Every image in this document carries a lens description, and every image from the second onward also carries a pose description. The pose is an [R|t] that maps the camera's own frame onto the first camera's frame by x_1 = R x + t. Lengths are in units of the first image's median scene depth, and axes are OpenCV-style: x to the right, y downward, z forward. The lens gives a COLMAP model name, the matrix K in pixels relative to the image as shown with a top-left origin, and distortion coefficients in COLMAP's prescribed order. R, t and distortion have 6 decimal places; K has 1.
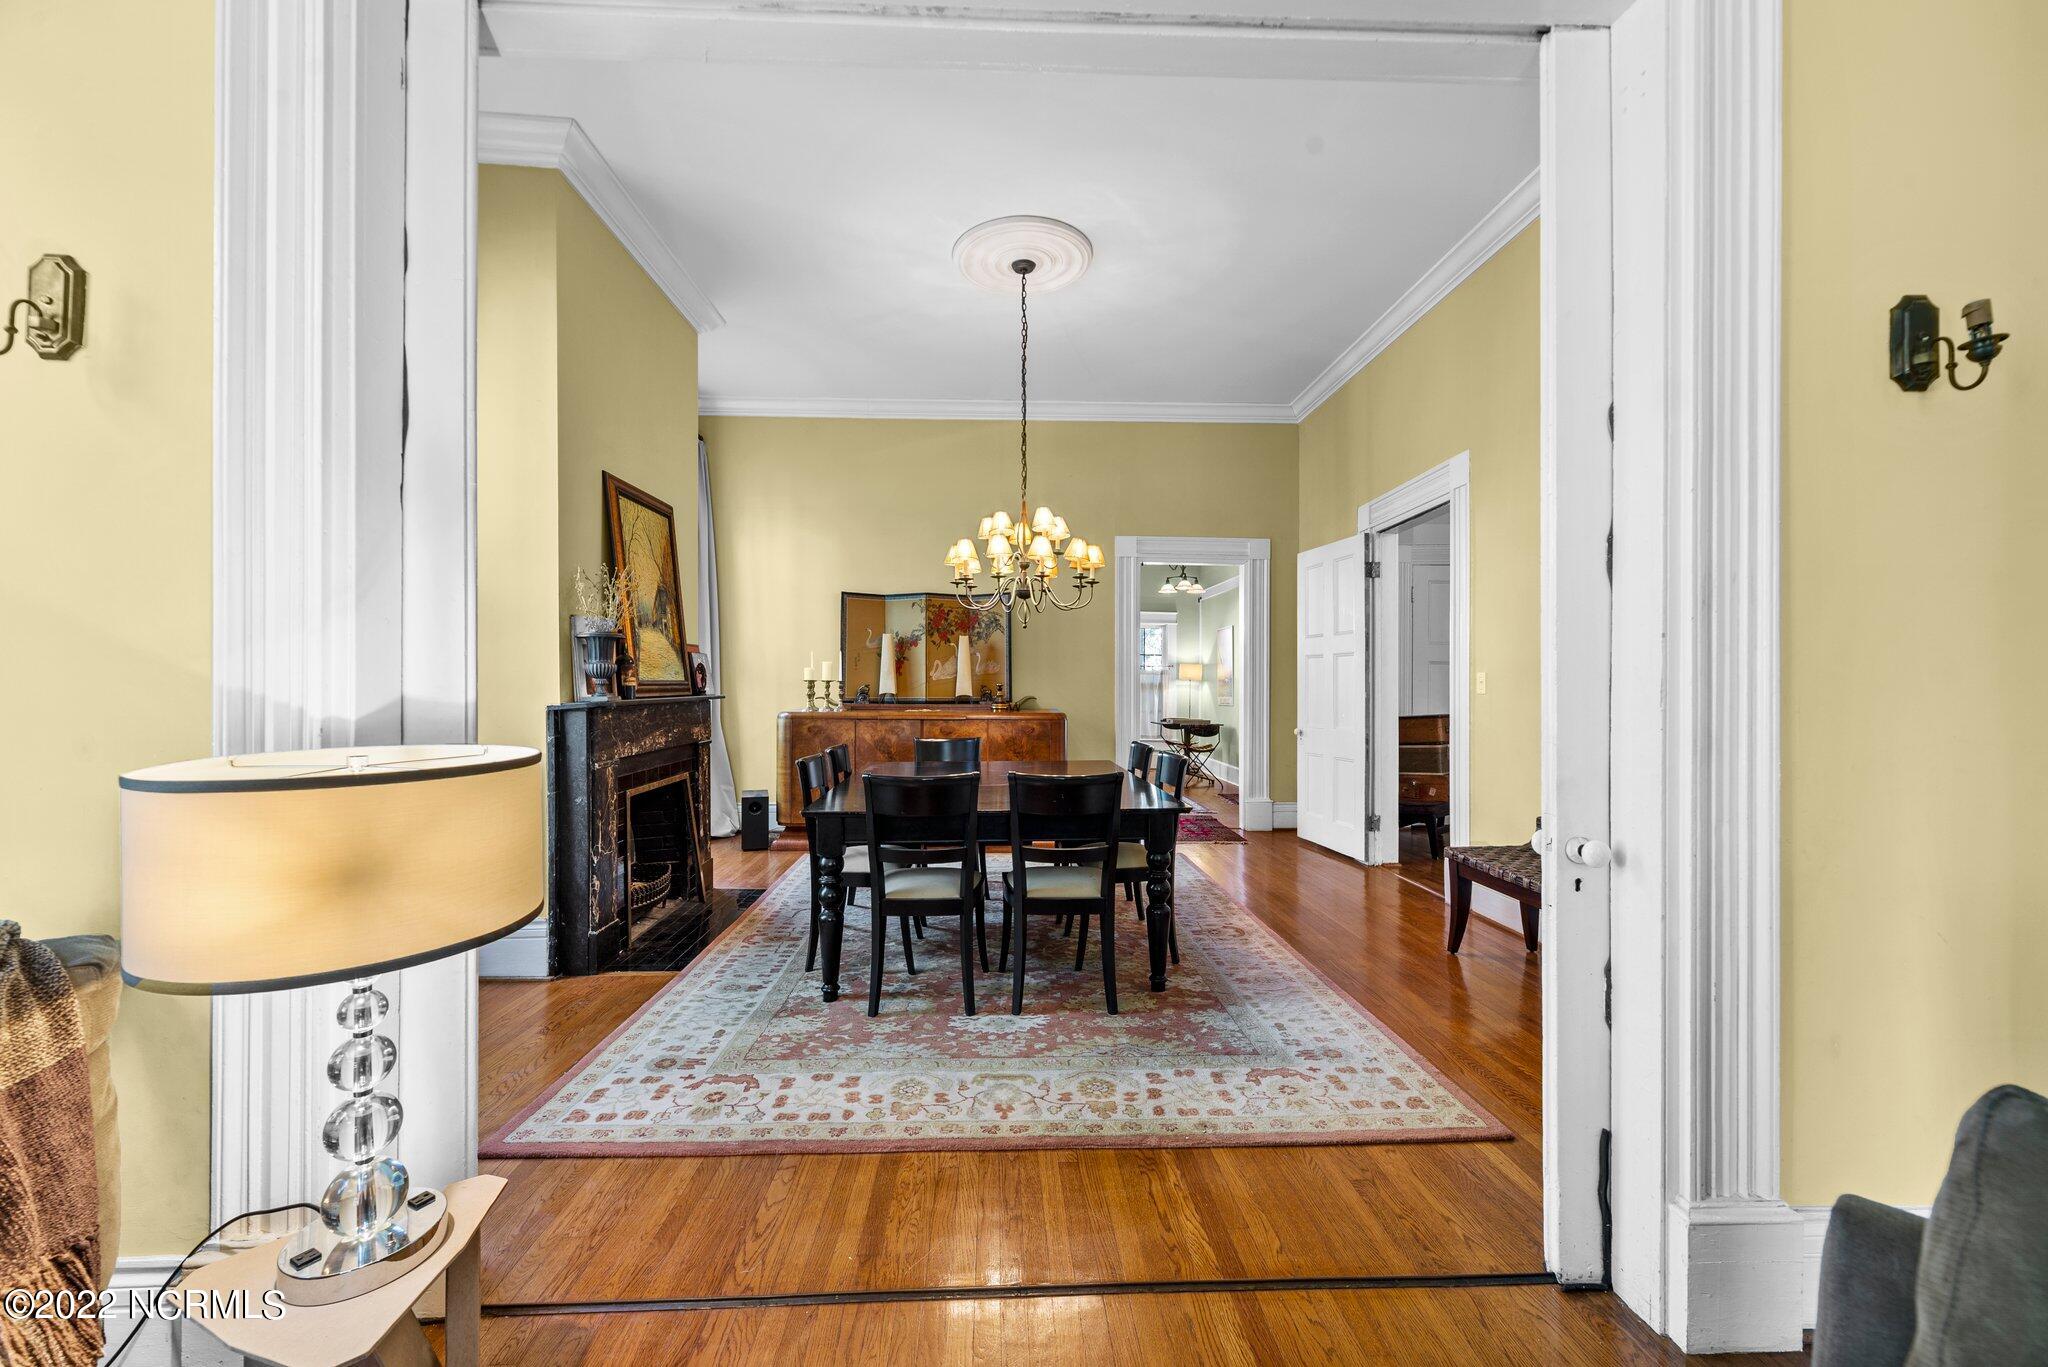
lens RADIAL K [[794.2, 0, 1024.1], [0, 794.2, 685.3], [0, 0, 1]] dist [0.006877, 0.000460]
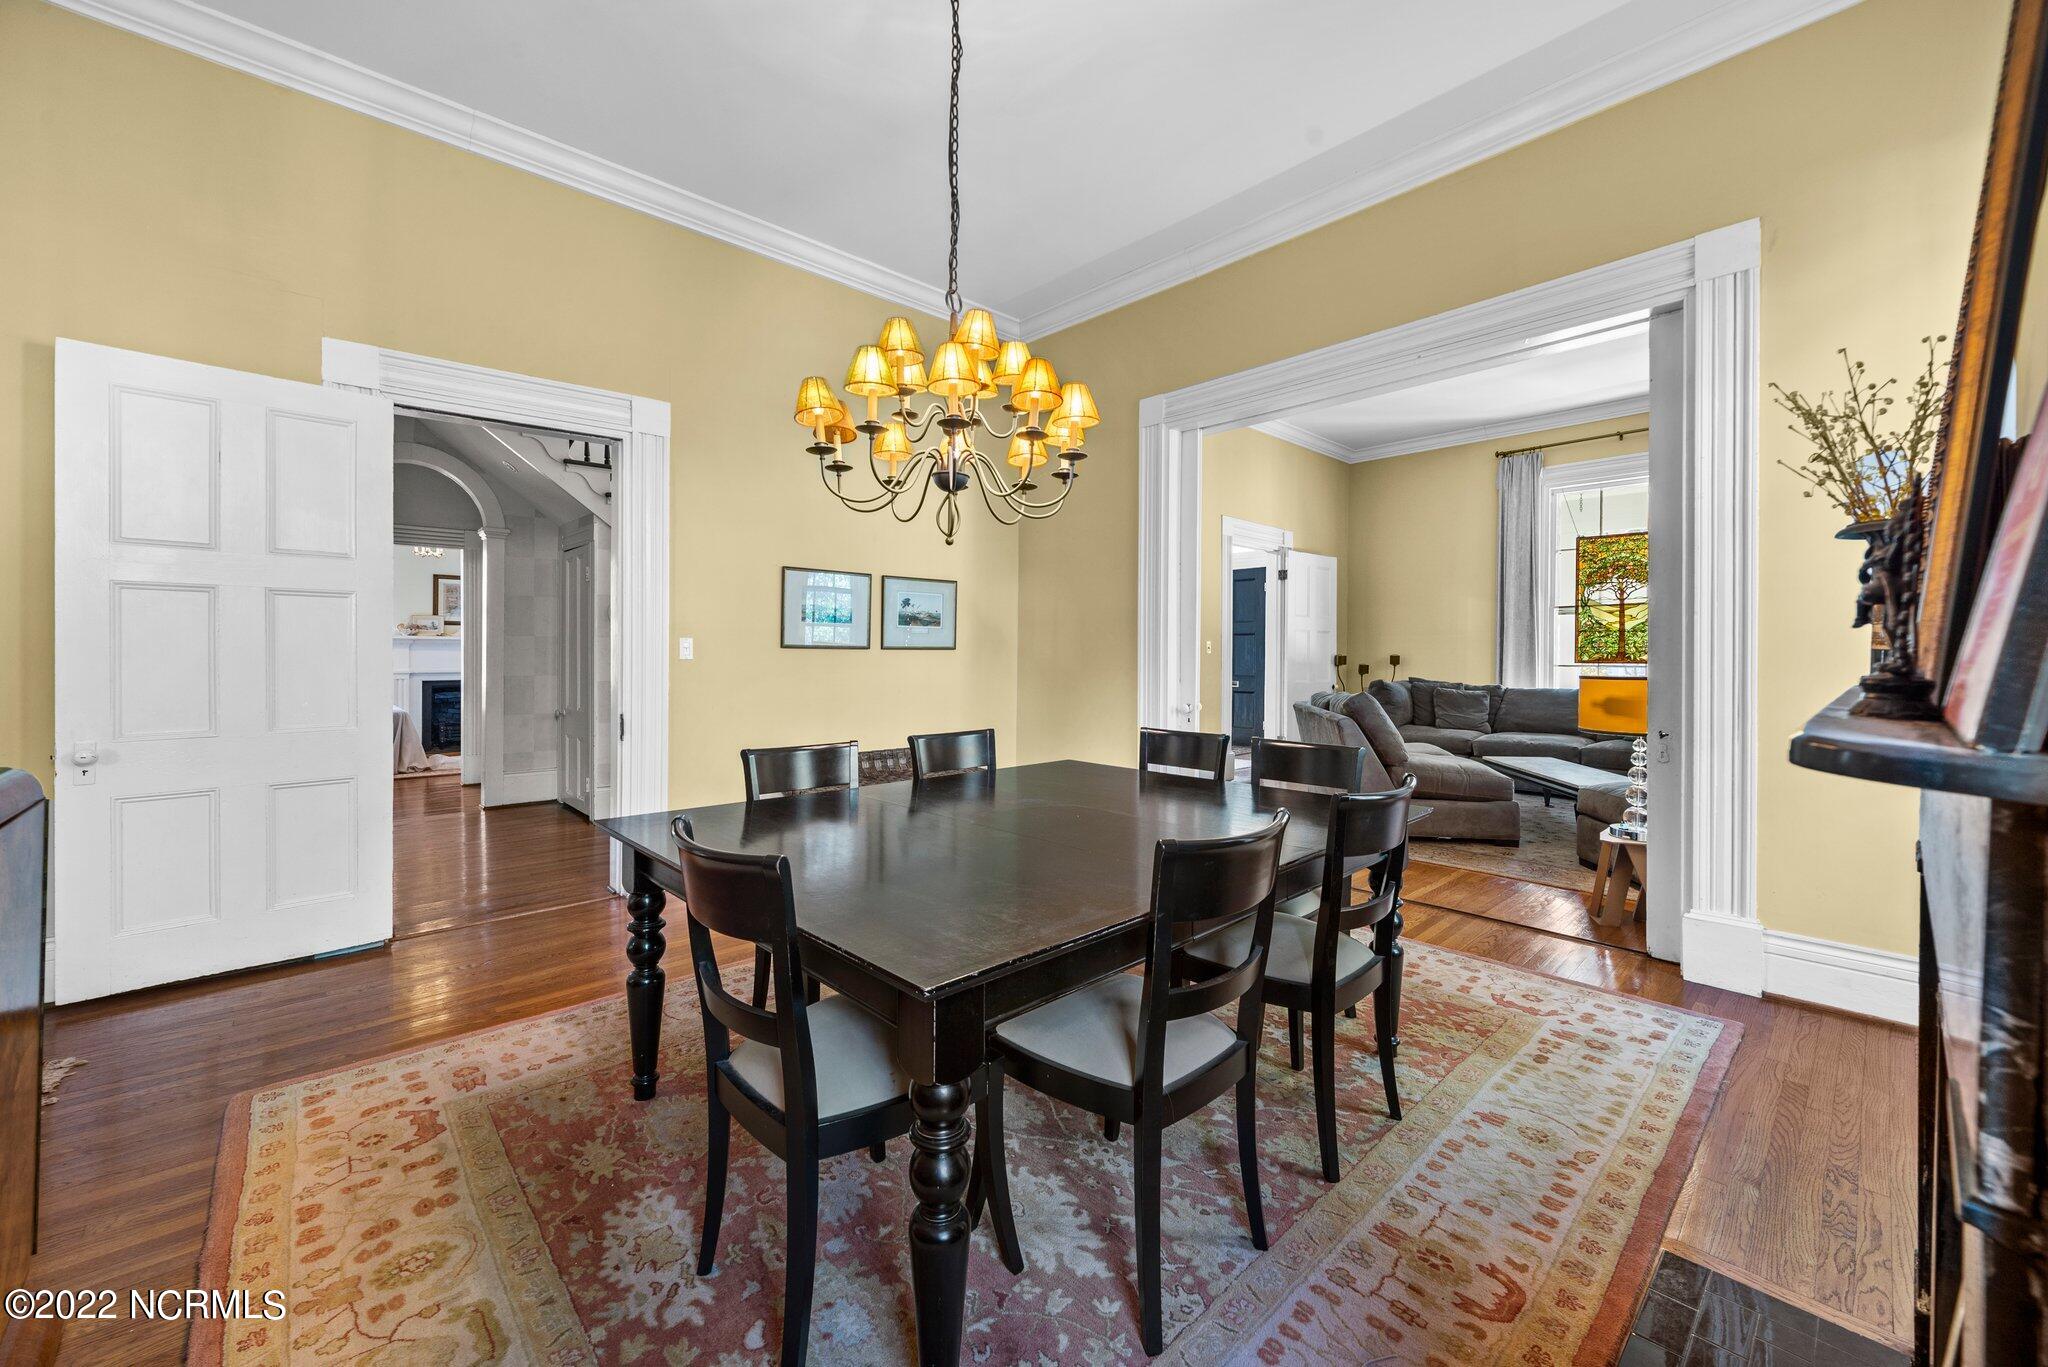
lens RADIAL K [[794.2, 0, 1017.1], [0, 794.2, 667.0], [0, 0, 1]] dist [0.006877, 0.000460]
pose [[-0.642493, -0.012764, 0.766185, -0.467985], [-0.004206, 0.999905, 0.013131, 0.004902], [-0.766280, 0.005213, -0.642486, 1.376359]]
